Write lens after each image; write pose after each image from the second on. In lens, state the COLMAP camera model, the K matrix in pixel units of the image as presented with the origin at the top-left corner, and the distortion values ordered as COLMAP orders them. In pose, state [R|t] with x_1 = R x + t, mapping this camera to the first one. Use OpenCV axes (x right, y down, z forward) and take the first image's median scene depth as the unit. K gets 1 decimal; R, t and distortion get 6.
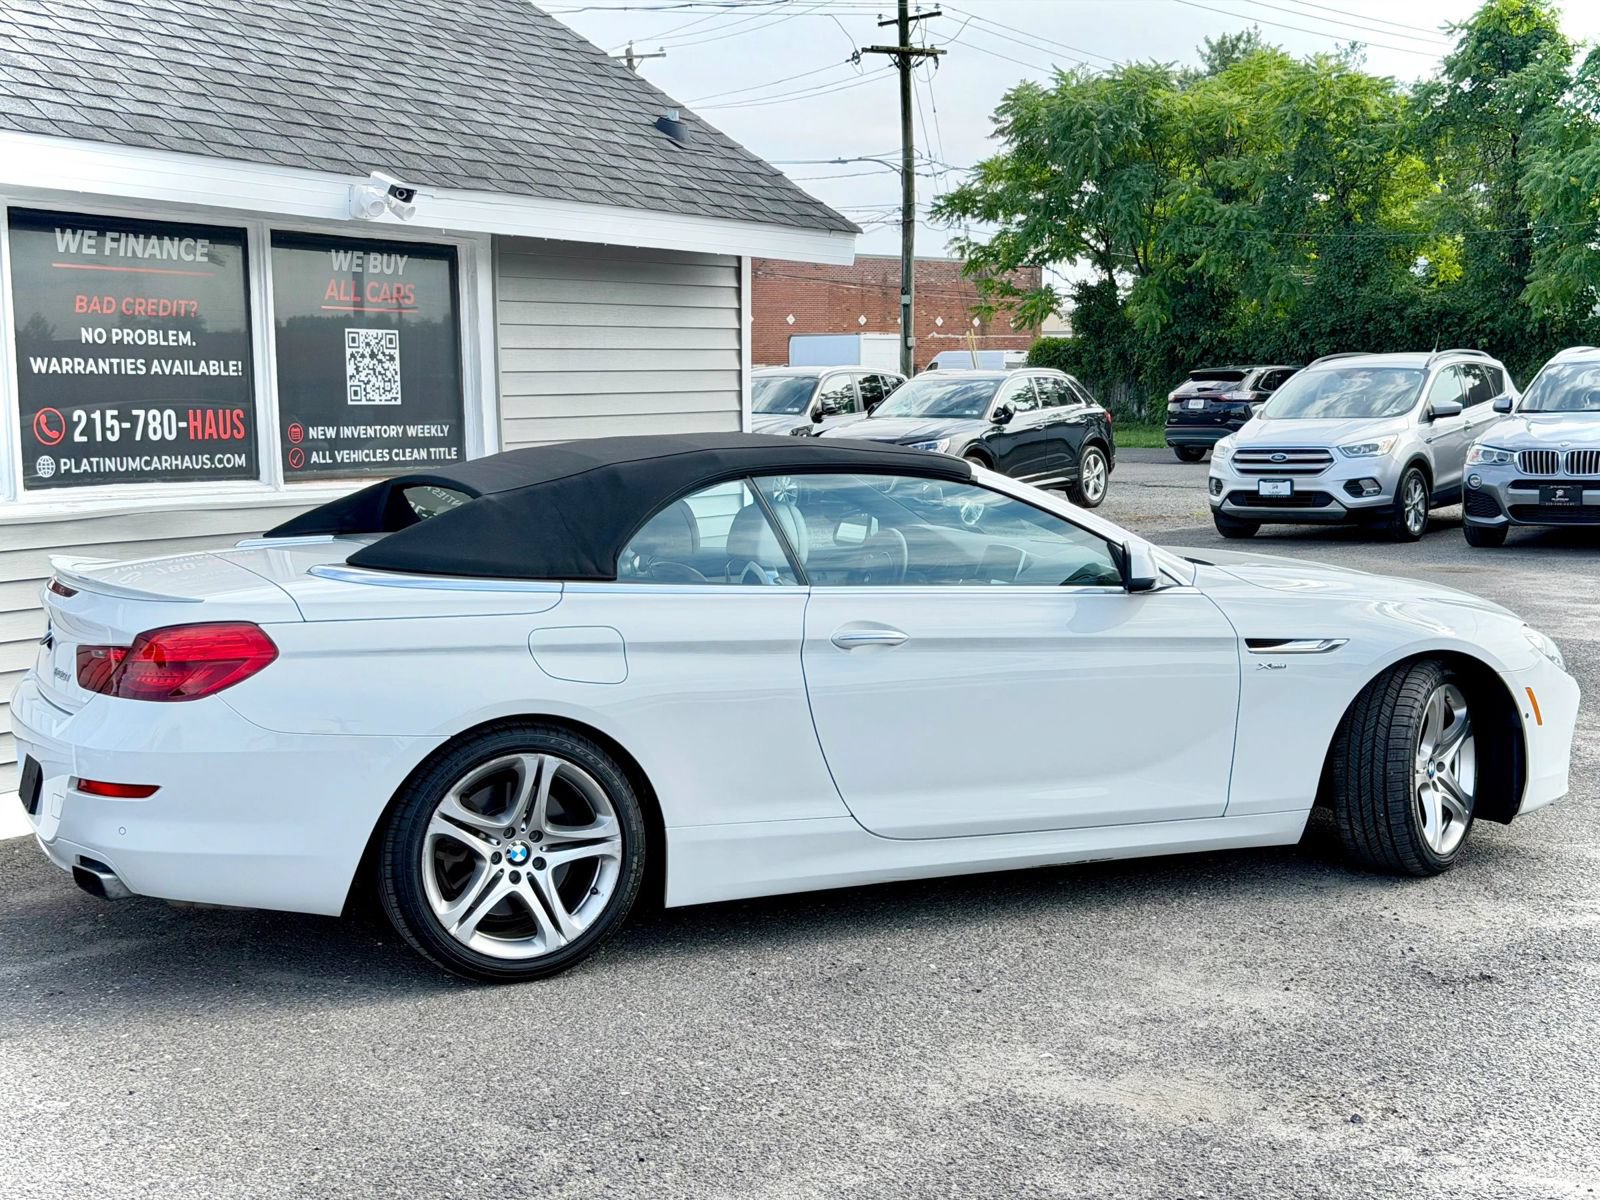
lens RADIAL K [[2218.1, 0, 797.4], [0, 2218.1, 605.0], [0, 0, 1]] dist [0.193574, -0.408375]
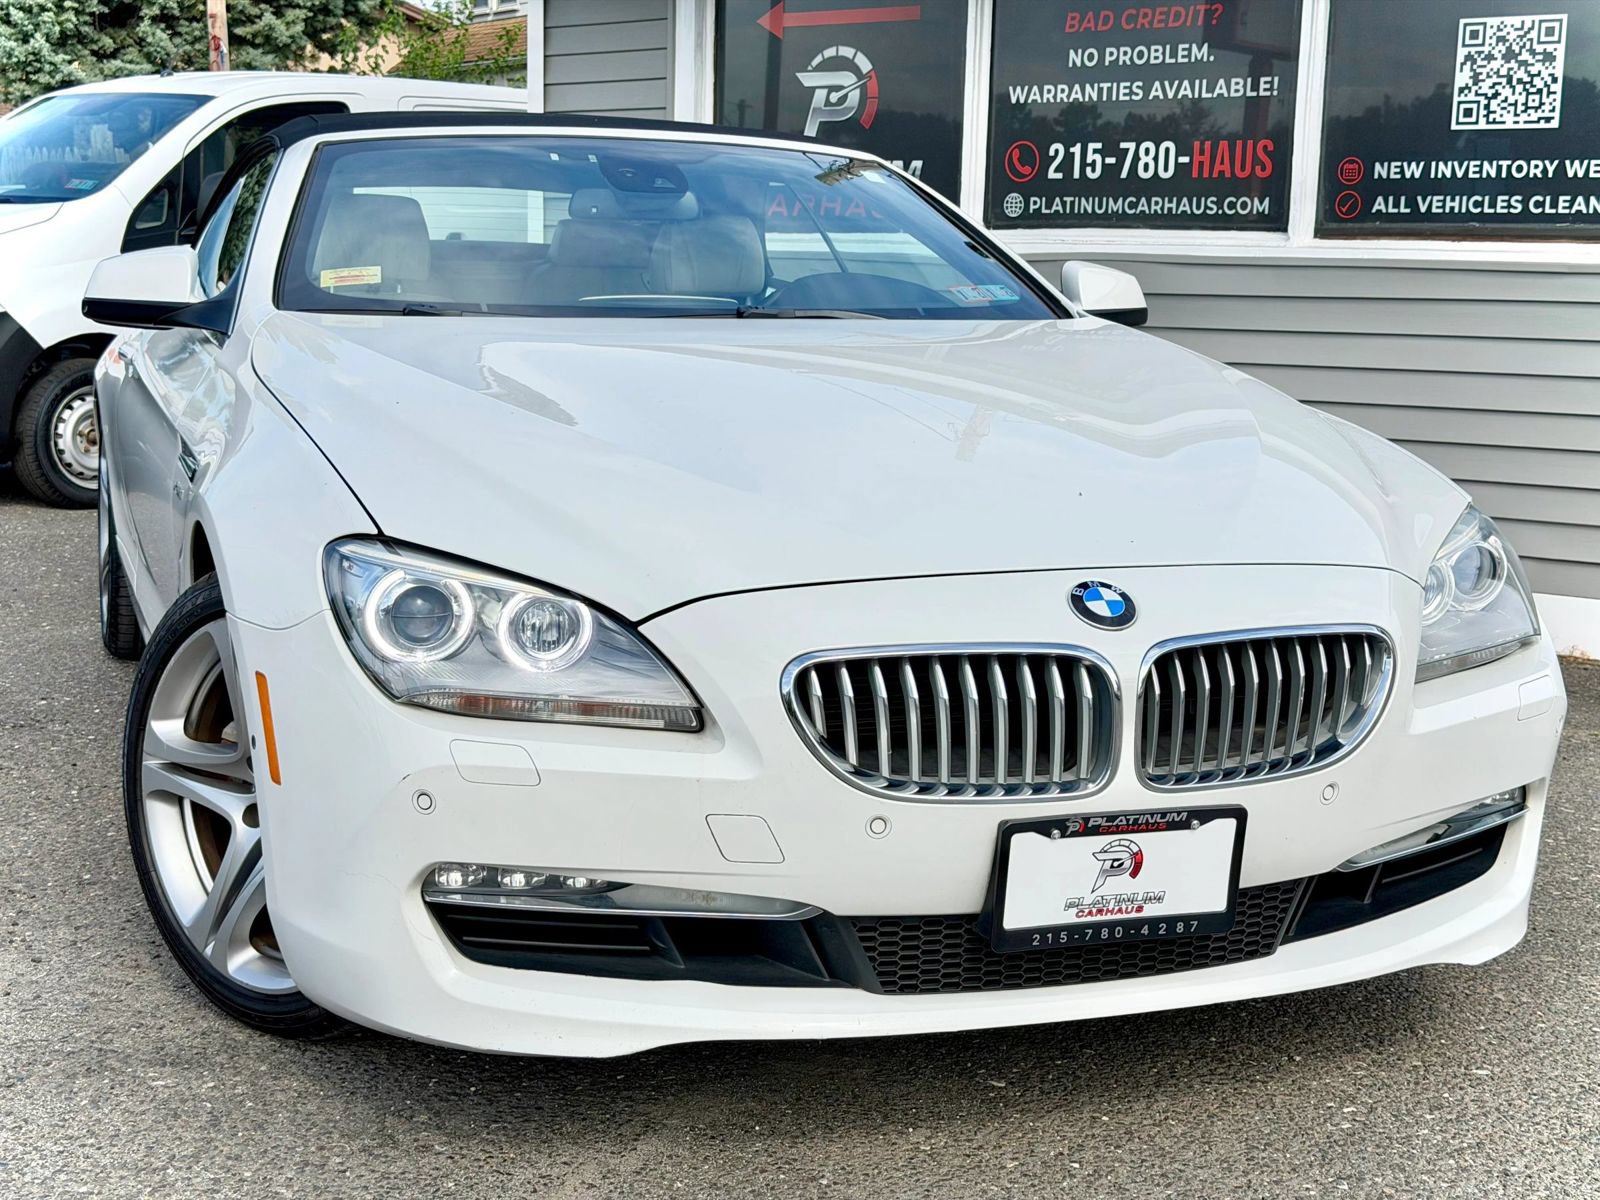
lens RADIAL K [[2204.5, 0, 816.5], [0, 2204.5, 604.3], [0, 0, 1]] dist [0.225977, -0.558022]
pose [[-0.074384, 0.165047, -0.983477, 0.582053], [-0.114944, 0.978217, 0.172858, -0.046328], [0.990583, 0.125903, -0.053792, 0.931785]]
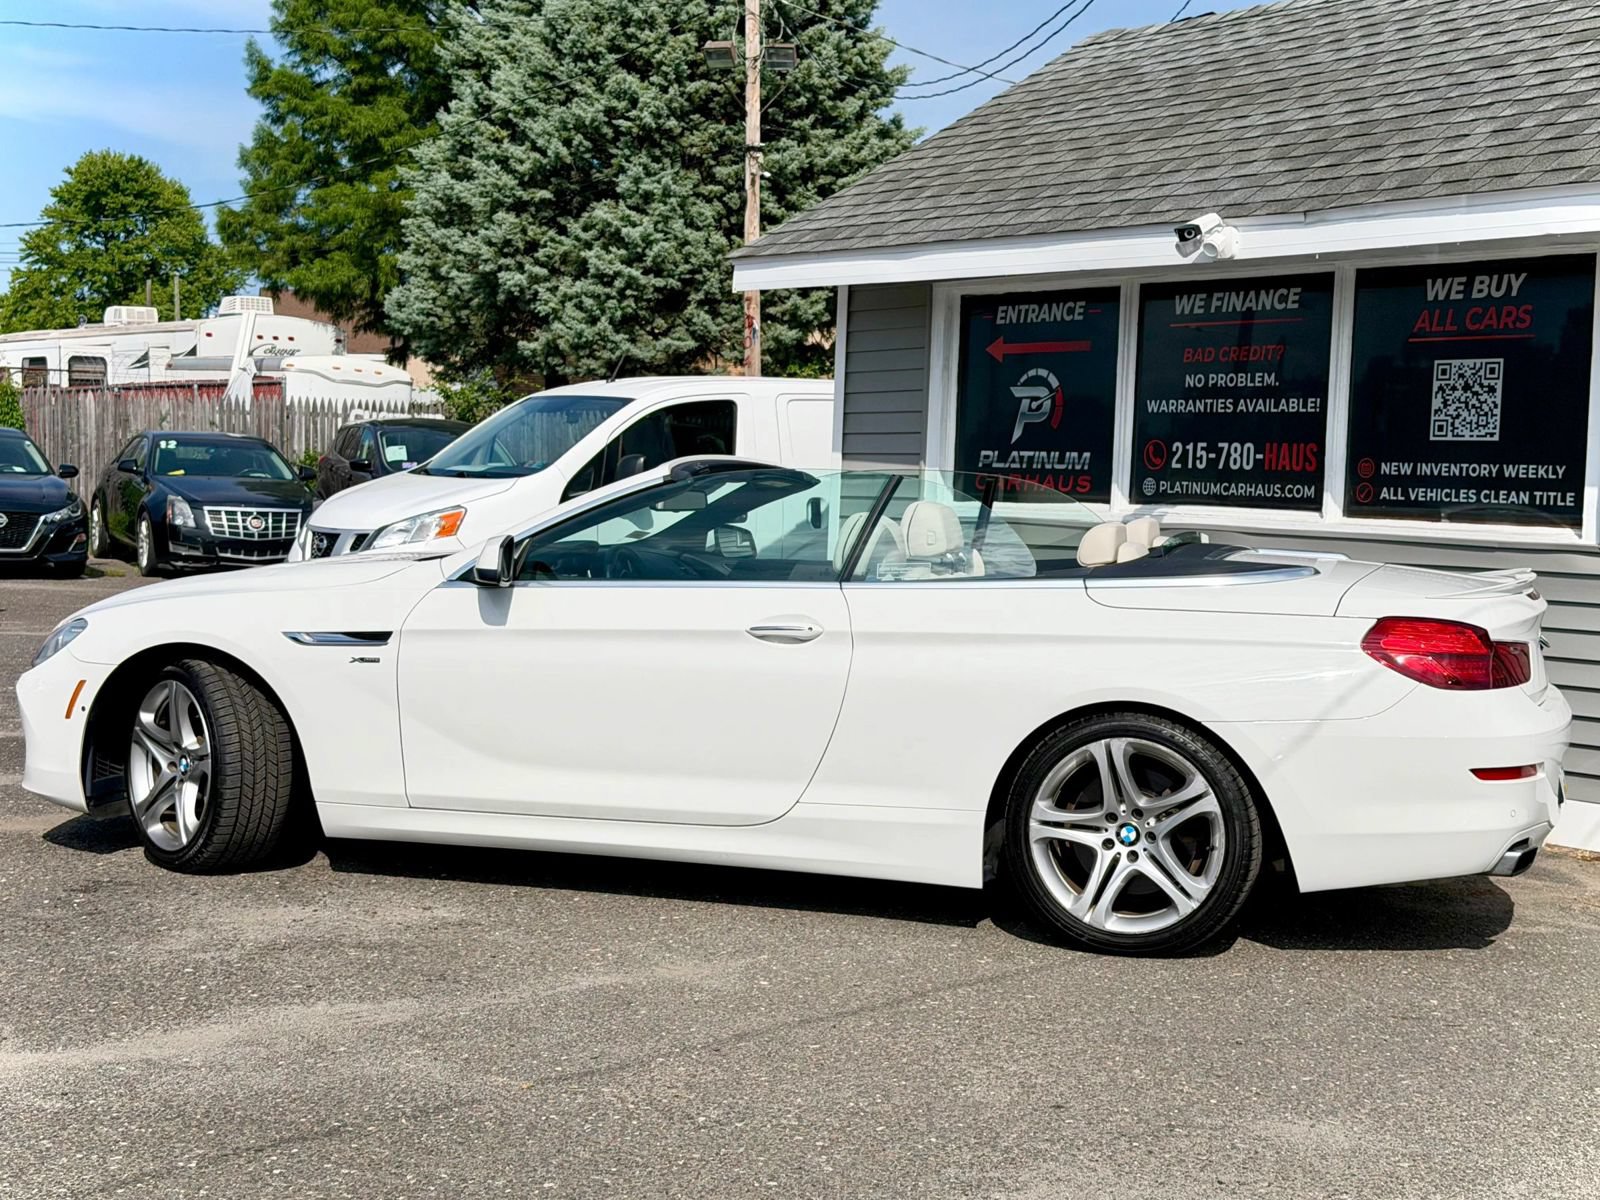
lens RADIAL K [[2282.1, 0, 794.1], [0, 2282.1, 597.8], [0, 0, 1]] dist [0.161156, -0.173082]
pose [[-0.337878, 0.051553, -0.939777, 0.883361], [-0.114127, 0.988887, 0.095279, -0.093395], [0.934245, 0.139447, -0.328239, 1.170791]]
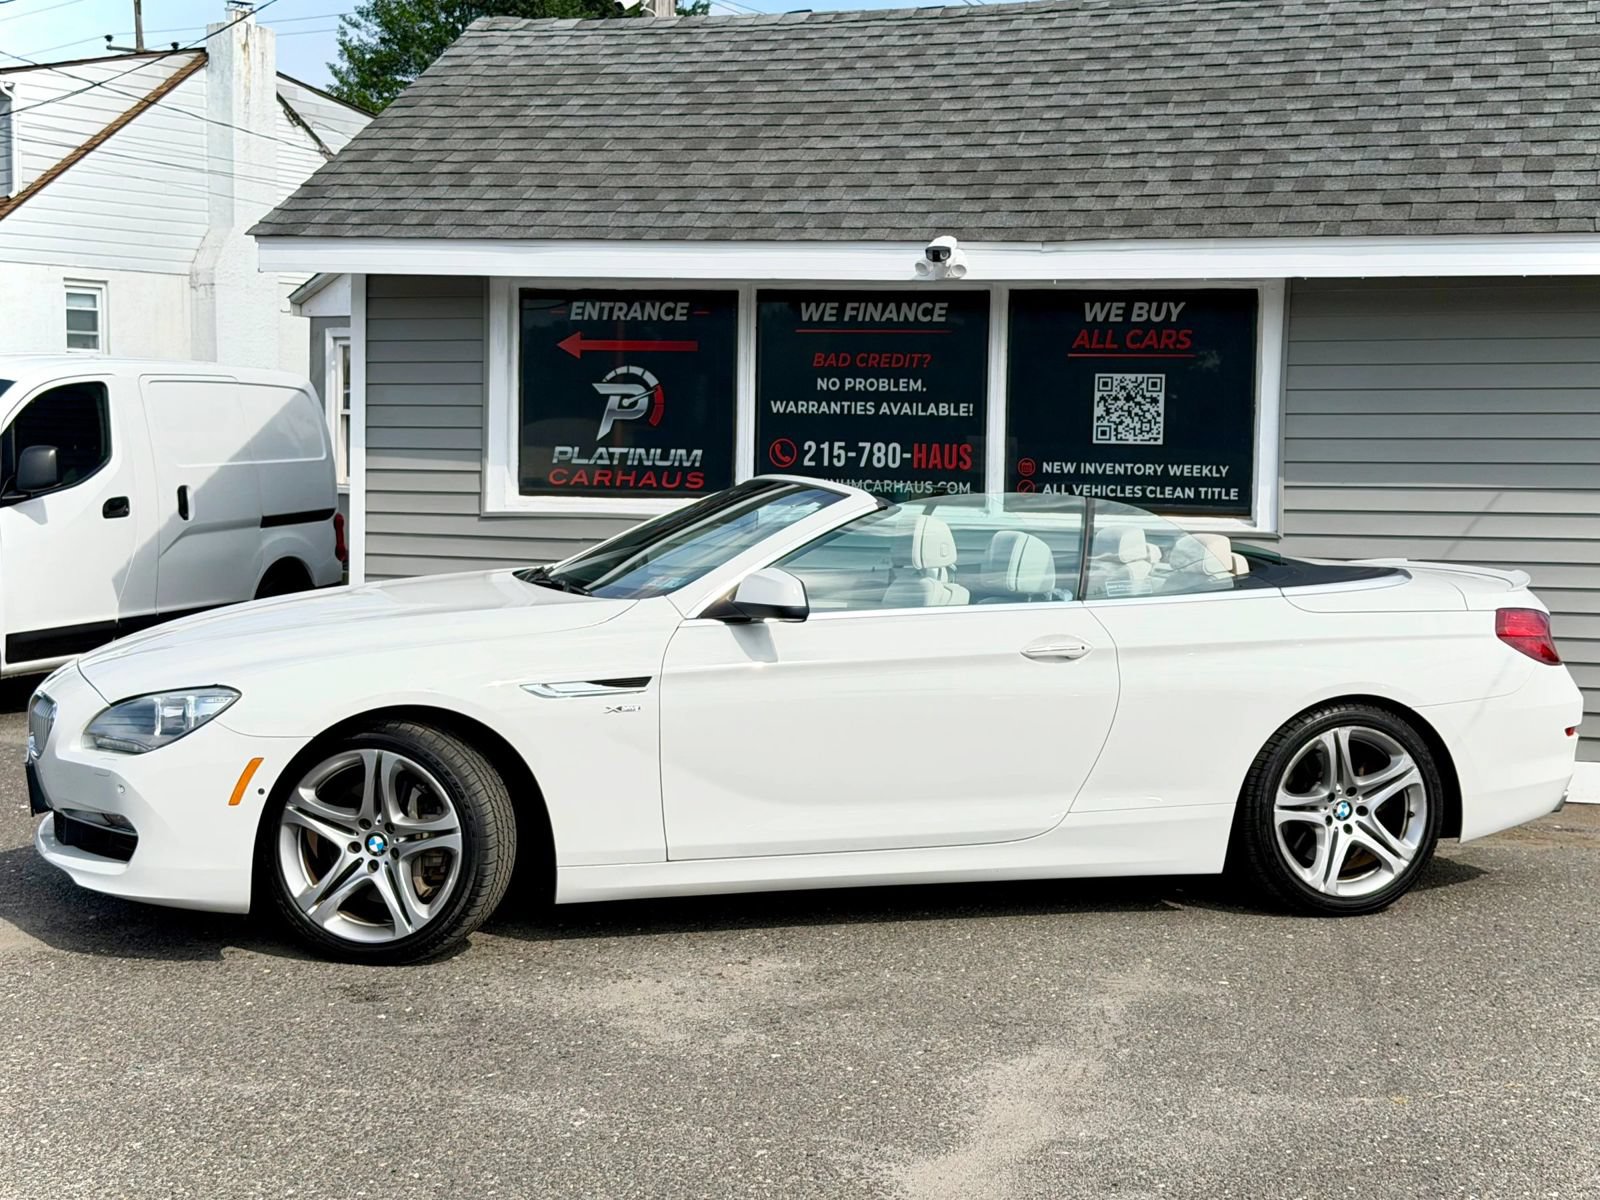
lens RADIAL K [[2287.4, 0, 808.6], [0, 2287.4, 603.6], [0, 0, 1]] dist [0.144397, -0.050018]
pose [[0.280992, 0.077875, -0.956545, 0.908508], [-0.112362, 0.992517, 0.047796, -0.054053], [0.953110, 0.094049, 0.287639, 0.600141]]
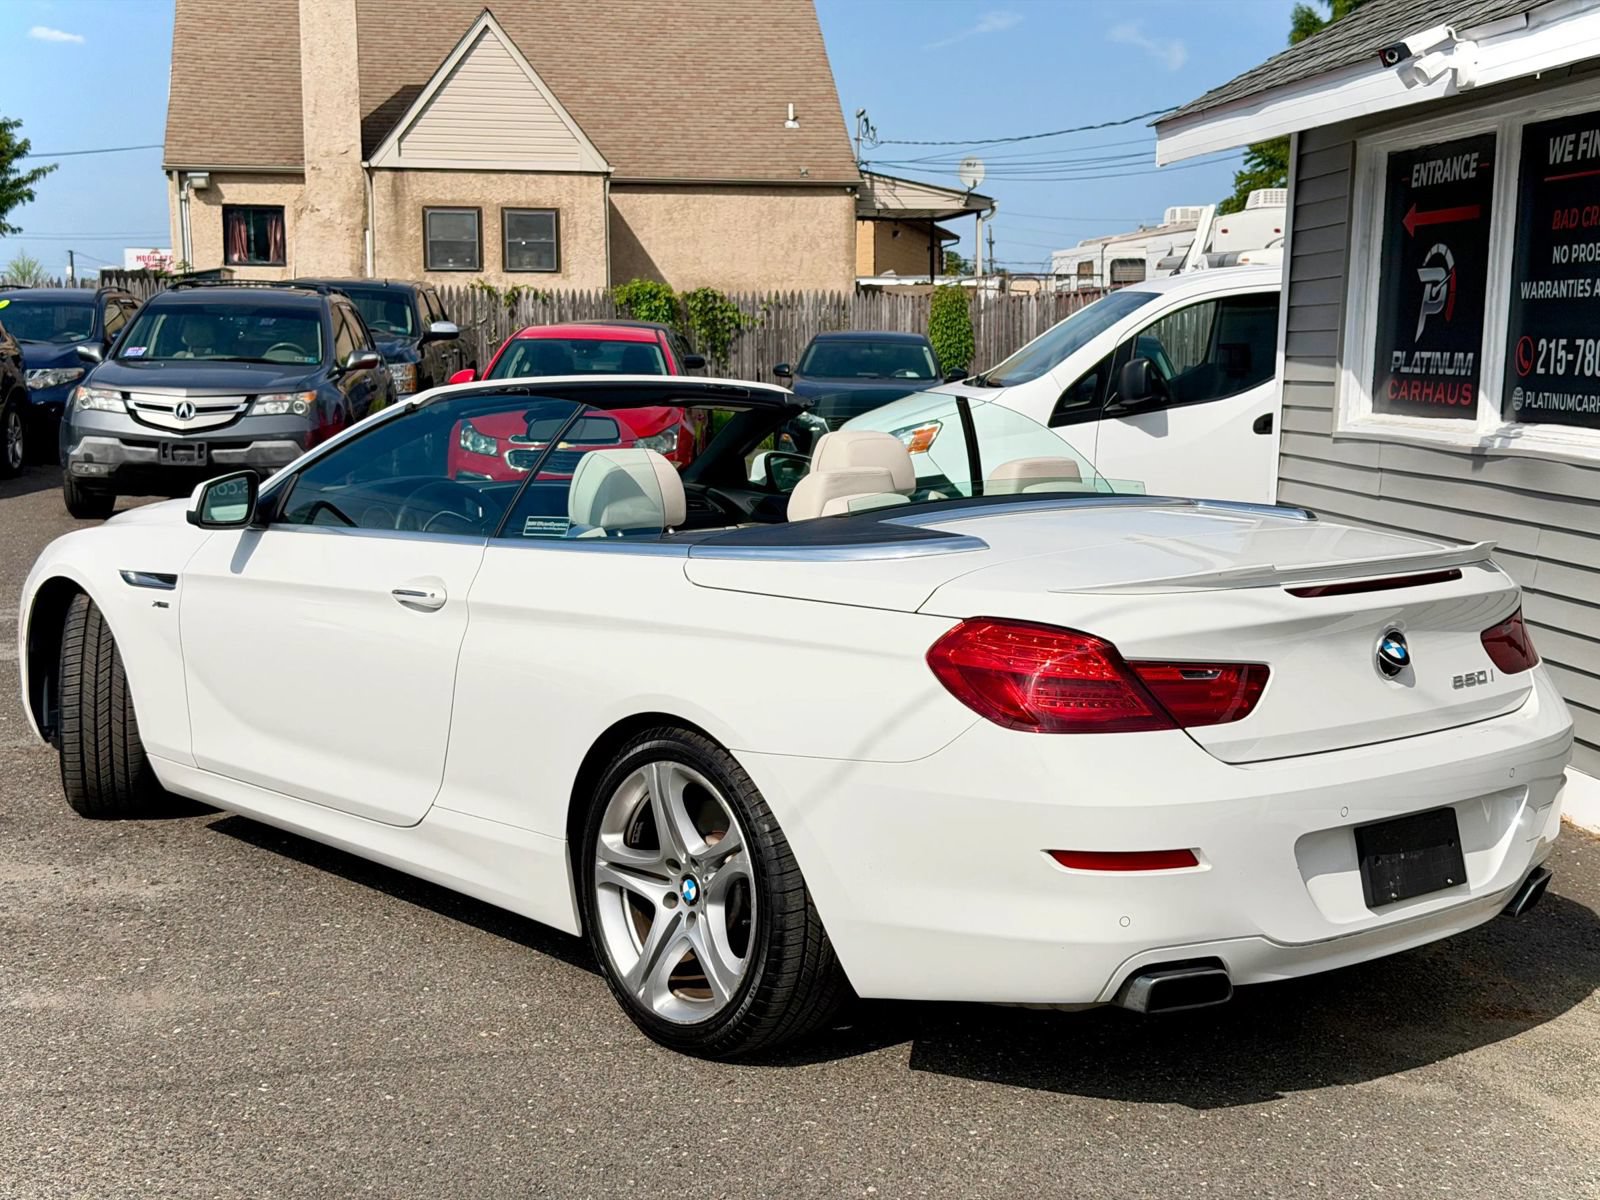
lens RADIAL K [[2218.1, 0, 797.4], [0, 2218.1, 605.0], [0, 0, 1]] dist [0.193574, -0.408375]
pose [[-0.774320, 0.074892, -0.628347, 0.468623], [-0.065686, 0.978095, 0.197524, -0.134912], [0.629376, 0.194220, -0.752439, 1.446428]]
